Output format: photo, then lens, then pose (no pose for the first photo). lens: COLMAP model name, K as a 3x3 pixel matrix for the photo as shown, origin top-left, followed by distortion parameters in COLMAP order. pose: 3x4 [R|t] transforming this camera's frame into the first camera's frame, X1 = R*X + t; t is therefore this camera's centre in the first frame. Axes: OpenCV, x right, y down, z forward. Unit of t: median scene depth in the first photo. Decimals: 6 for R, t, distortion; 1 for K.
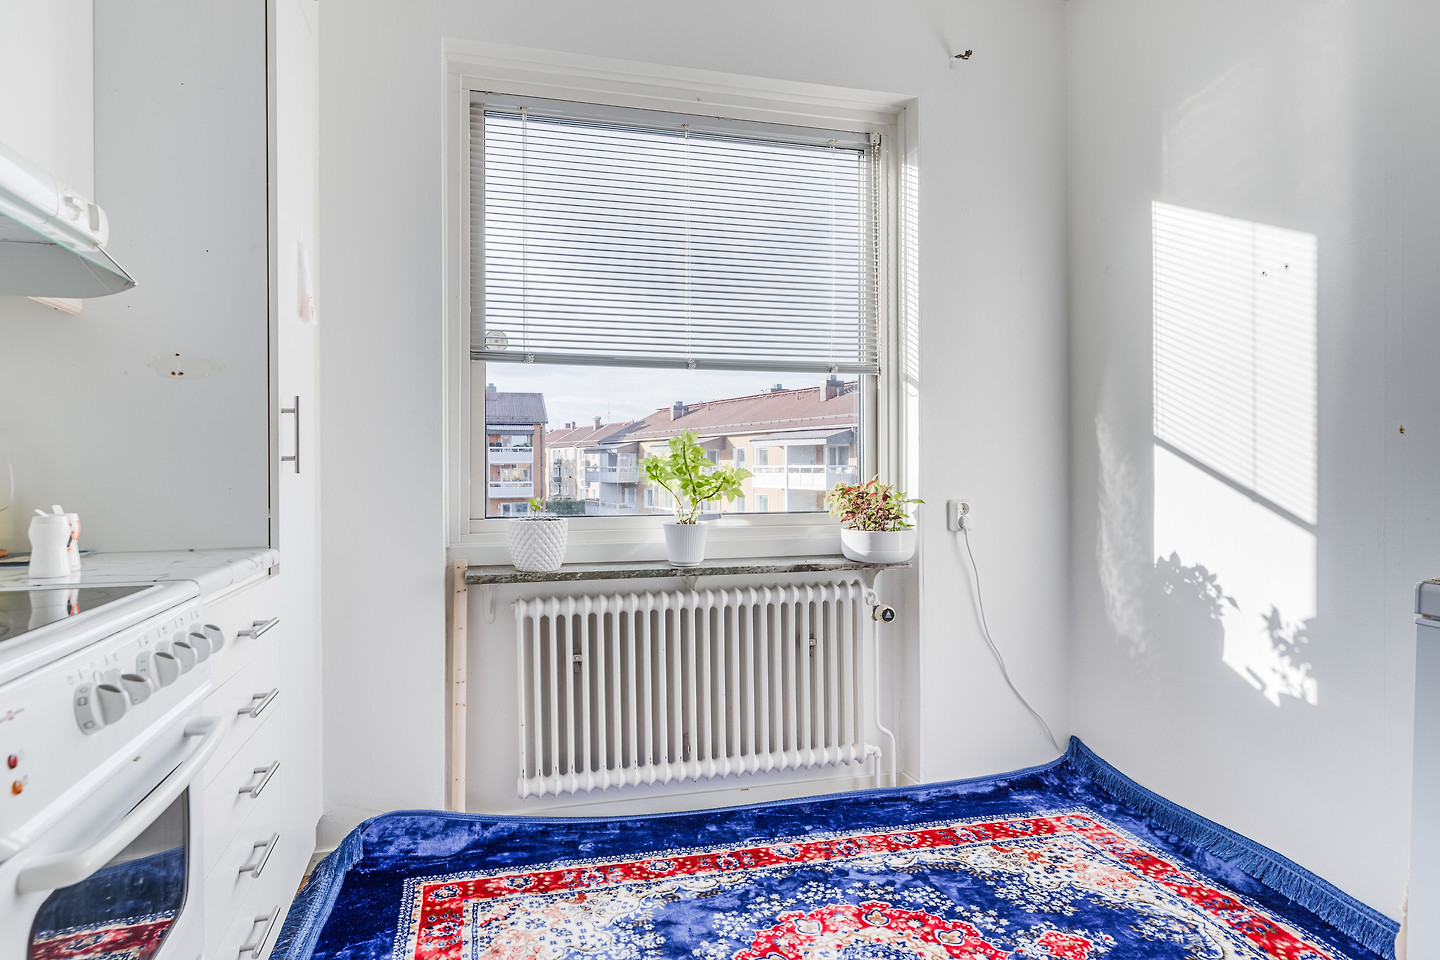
lens RADIAL K [[840.9, 0, 749.9], [0, 840.9, 466.7], [0, 0, 1]] dist [0.007924, 0.000409]
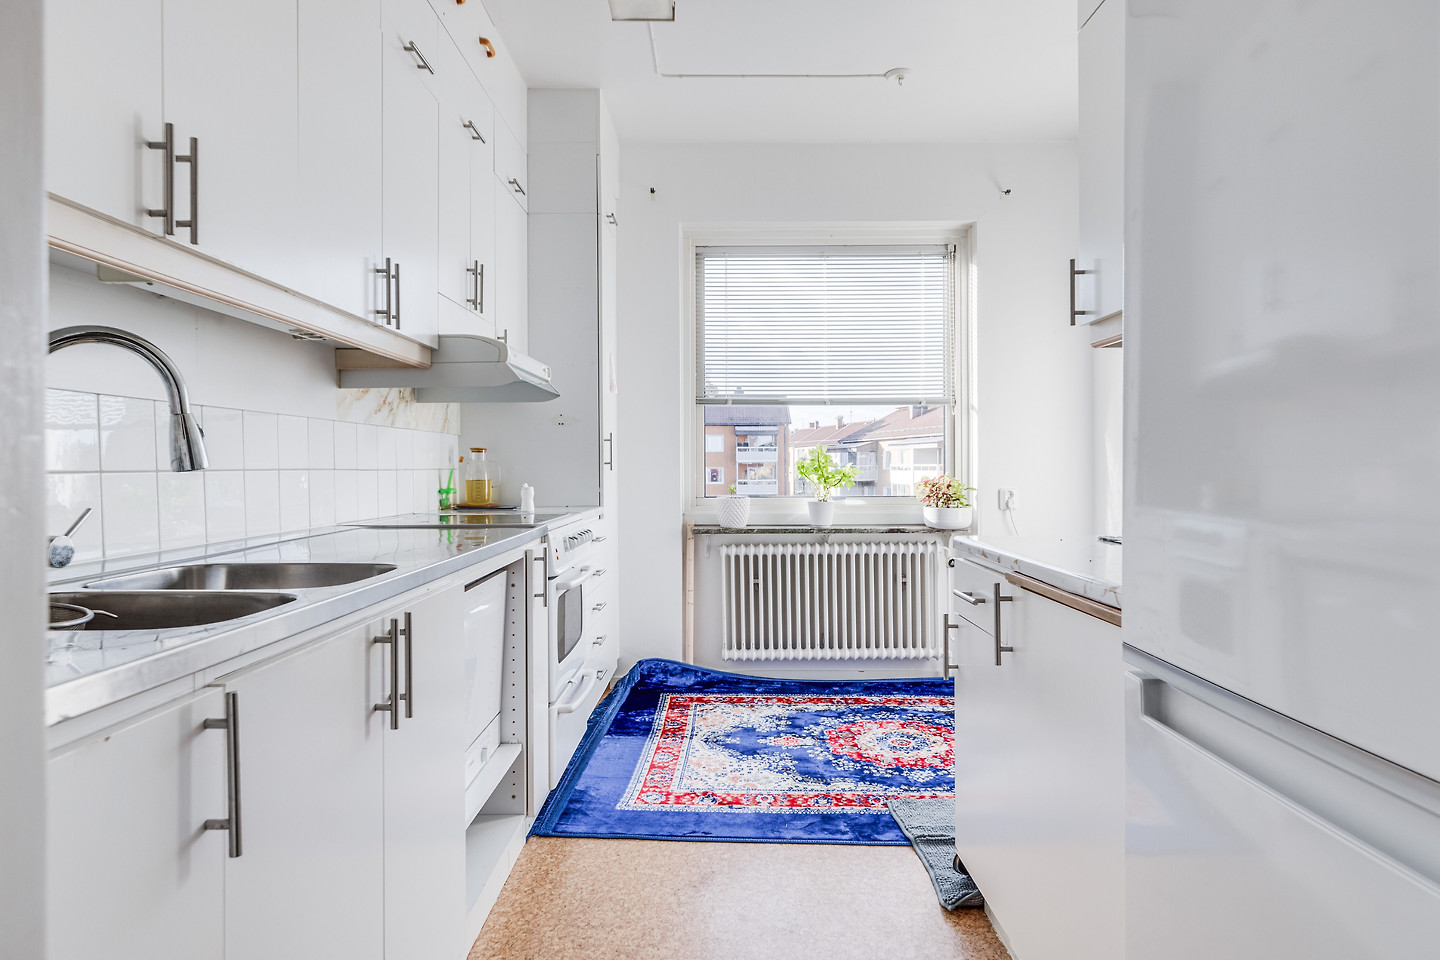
lens RADIAL K [[840.9, 0, 749.9], [0, 840.9, 466.7], [0, 0, 1]] dist [0.007924, 0.000409]
pose [[0.959253, -0.001291, -0.282547, 0.257569], [0.001795, 0.999997, 0.001523, -0.002766], [0.282544, -0.001968, 0.959252, -0.612427]]
